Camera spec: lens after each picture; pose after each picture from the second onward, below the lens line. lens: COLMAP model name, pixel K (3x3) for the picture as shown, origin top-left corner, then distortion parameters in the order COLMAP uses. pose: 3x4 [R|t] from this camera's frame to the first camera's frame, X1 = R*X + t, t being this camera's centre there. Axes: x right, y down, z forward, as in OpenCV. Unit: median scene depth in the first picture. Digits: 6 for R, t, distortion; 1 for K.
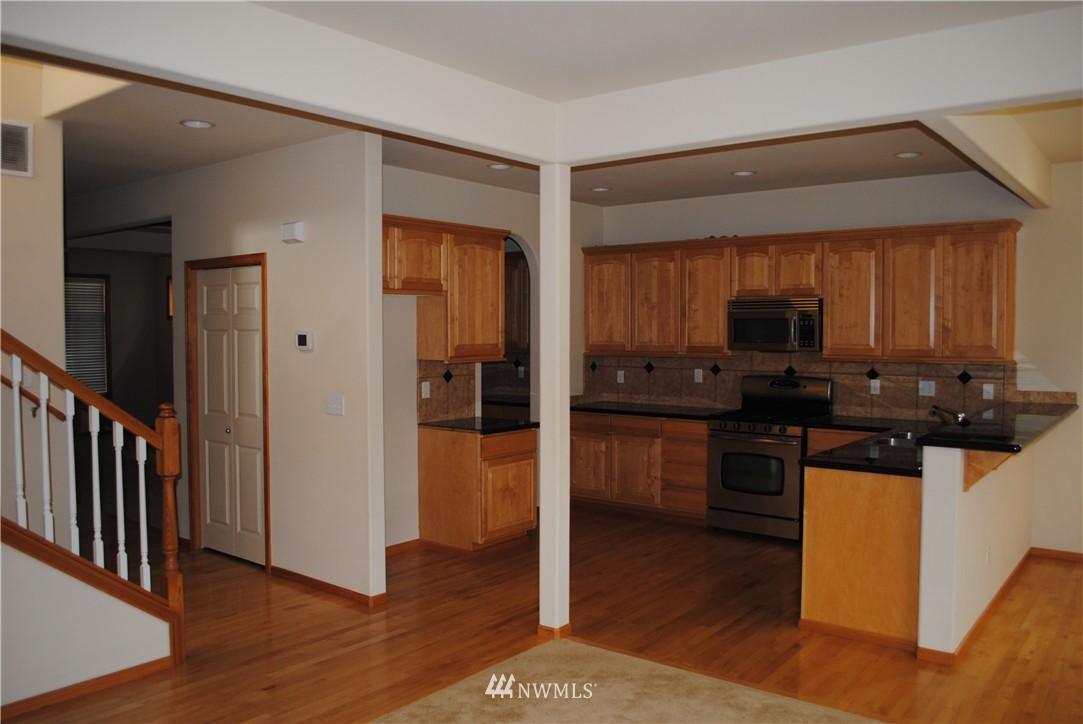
lens RADIAL K [[854.1, 0, 542.3], [0, 854.1, 359.6], [0, 0, 1]] dist [-0.080214, 0.007700]
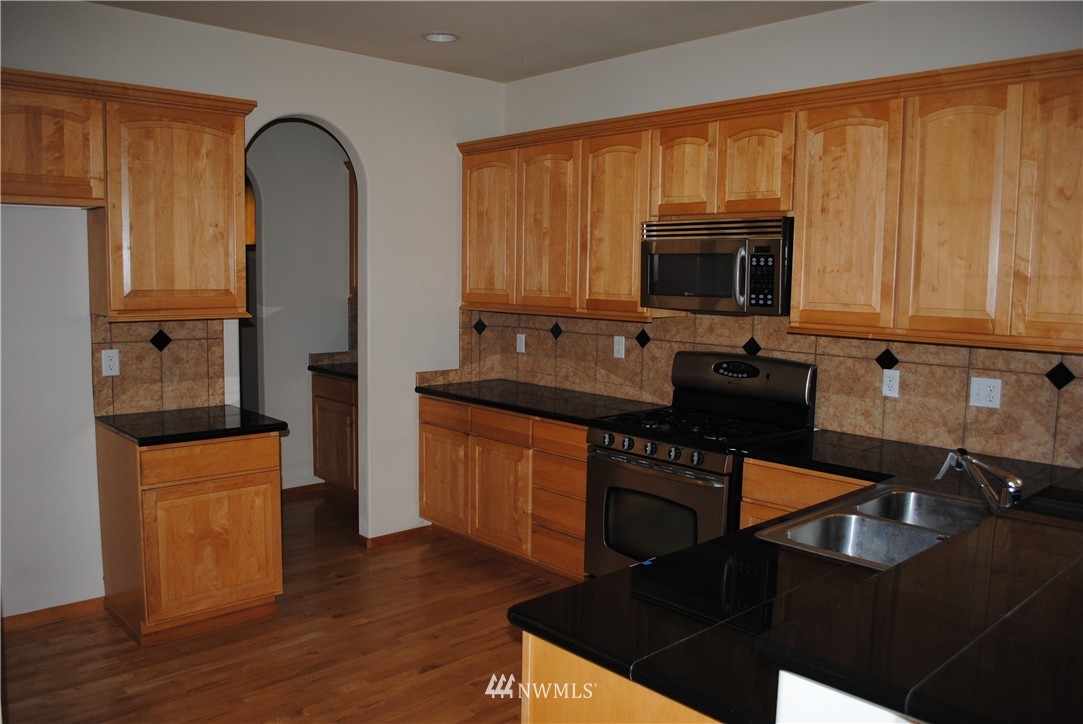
lens RADIAL K [[854.1, 0, 541.8], [0, 854.1, 365.7], [0, 0, 1]] dist [-0.080214, 0.007700]
pose [[0.987505, 0.034271, -0.153815, 0.250679], [-0.023267, 0.997077, 0.072780, -0.012942], [0.155860, -0.068292, 0.985416, 0.423003]]
